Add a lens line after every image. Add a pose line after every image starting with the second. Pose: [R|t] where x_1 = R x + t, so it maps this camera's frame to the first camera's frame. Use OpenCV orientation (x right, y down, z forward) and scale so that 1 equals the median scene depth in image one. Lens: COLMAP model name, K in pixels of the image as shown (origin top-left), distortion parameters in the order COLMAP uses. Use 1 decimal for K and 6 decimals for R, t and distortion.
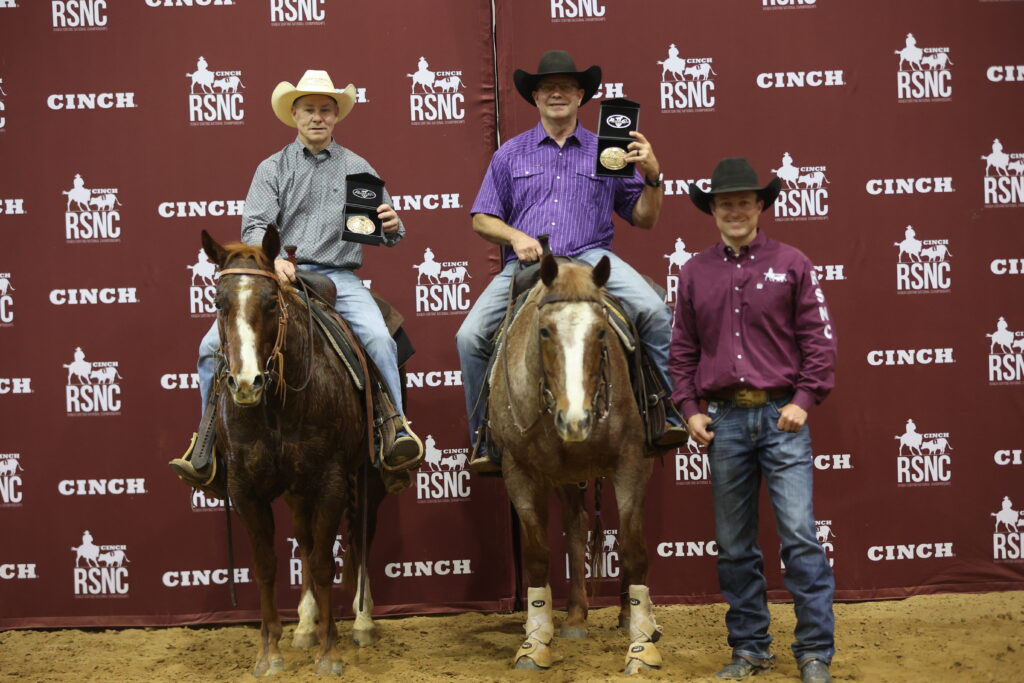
lens RADIAL K [[2917.1, 0, 509.1], [0, 2917.1, 343.2], [0, 0, 1]] dist [0.033046, 0.000000]
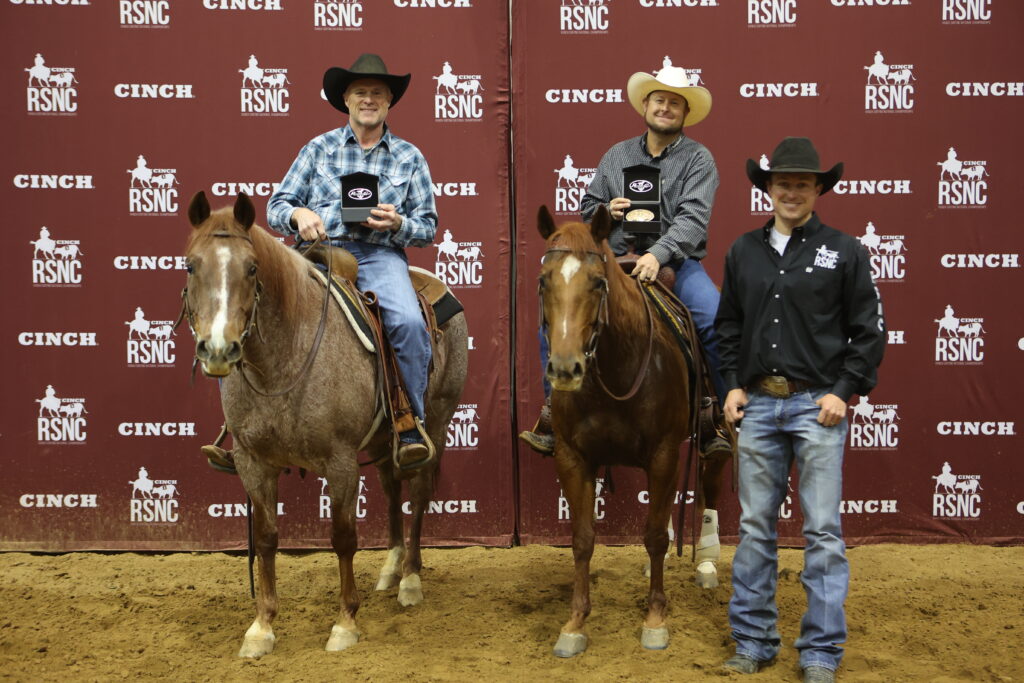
lens RADIAL K [[1658.0, 0, 509.8], [0, 1658.0, 336.9], [0, 0, 1]] dist [0.114431, 0.000000]
pose [[0.999404, 0.030685, -0.015788, 0.008521], [-0.030183, 0.999060, 0.031118, -0.011615], [0.016728, -0.030623, 0.999391, 0.347672]]
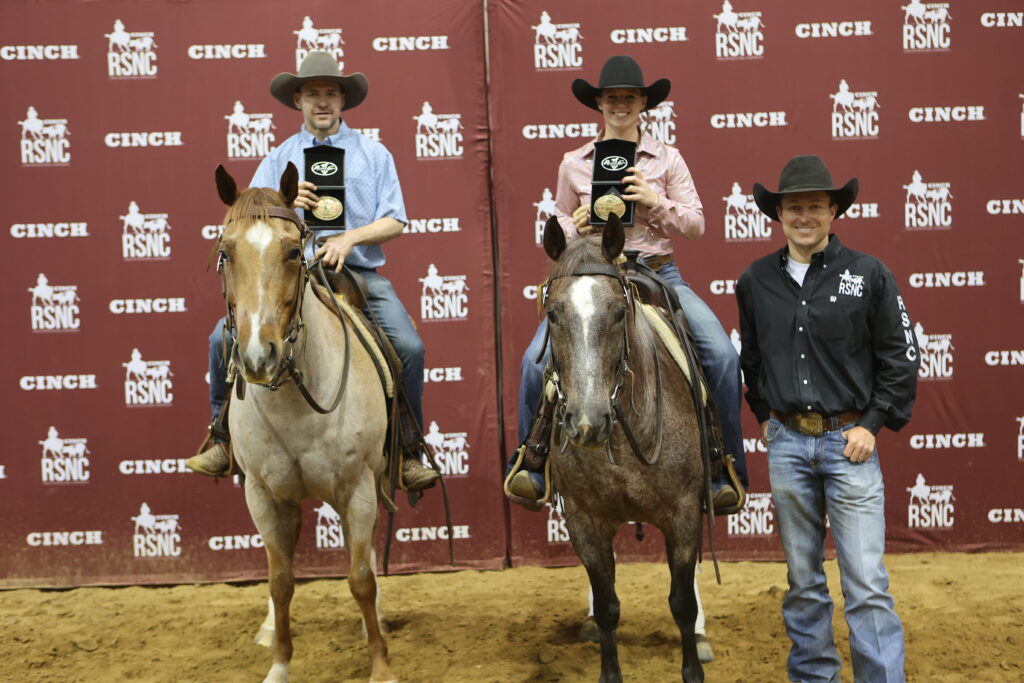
lens RADIAL K [[1395.4, 0, 508.8], [0, 1395.4, 352.8], [0, 0, 1]] dist [0.041361, 0.000000]
pose [[0.999929, 0.000000, -0.011879, 0.010217], [0.000364, 0.999532, 0.030584, -0.014279], [0.011873, -0.030586, 0.999462, 0.434556]]
